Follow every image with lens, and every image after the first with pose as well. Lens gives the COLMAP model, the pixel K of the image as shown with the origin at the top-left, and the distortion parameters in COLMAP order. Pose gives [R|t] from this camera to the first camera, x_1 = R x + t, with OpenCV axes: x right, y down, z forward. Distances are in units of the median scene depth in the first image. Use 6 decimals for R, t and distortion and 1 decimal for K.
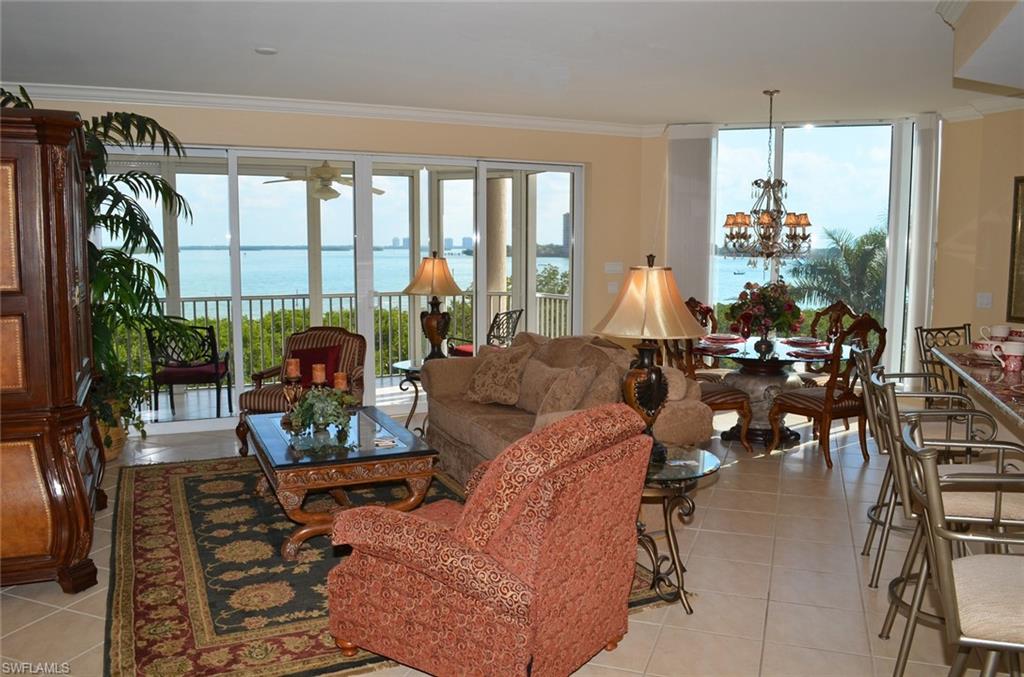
lens RADIAL K [[798.4, 0, 512.0], [0, 798.4, 338.5], [0, 0, 1]] dist [-0.073984, 0.007264]
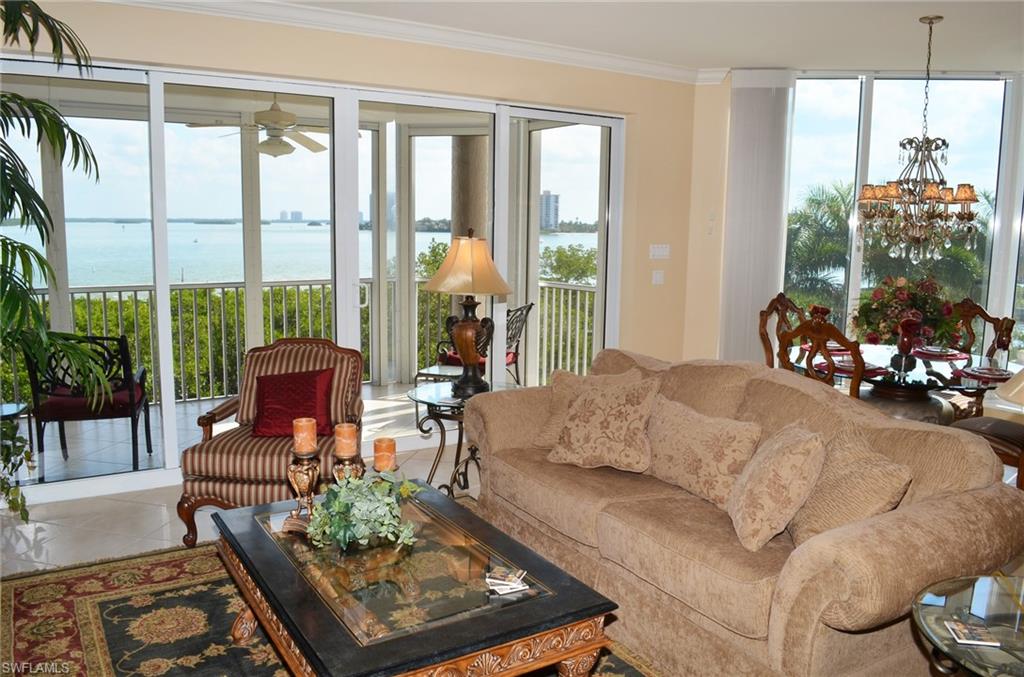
lens RADIAL K [[798.6, 0, 514.1], [0, 798.6, 343.3], [0, 0, 1]] dist [-0.083144, 0.013403]
pose [[0.990875, -0.008074, 0.134544, -0.153235], [0.003187, 0.999329, 0.036500, -0.036356], [-0.134748, -0.035738, 0.990235, 0.320005]]
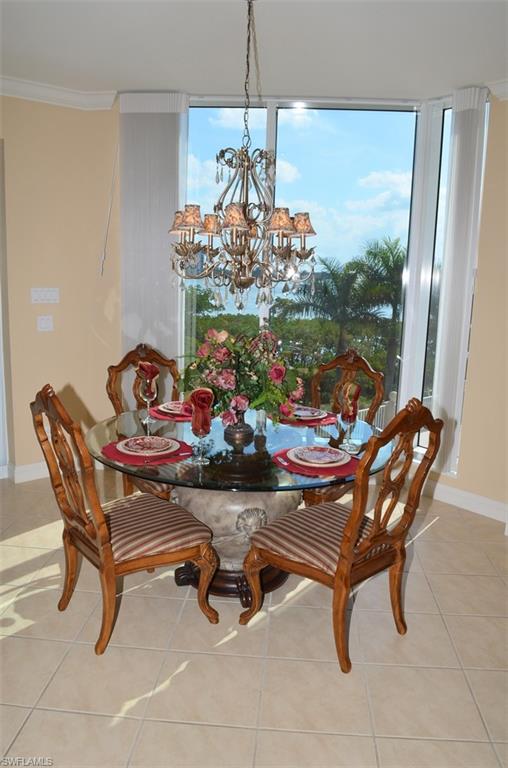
lens RADIAL K [[598.9, 0, 254.0], [0, 598.9, 384.0], [0, 0, 1]] dist [-0.083144, 0.013403]
pose [[0.962905, -0.024316, 0.268742, 0.209679], [0.003352, 0.996932, 0.078194, -0.065549], [-0.269819, -0.074393, 0.960033, 0.567698]]
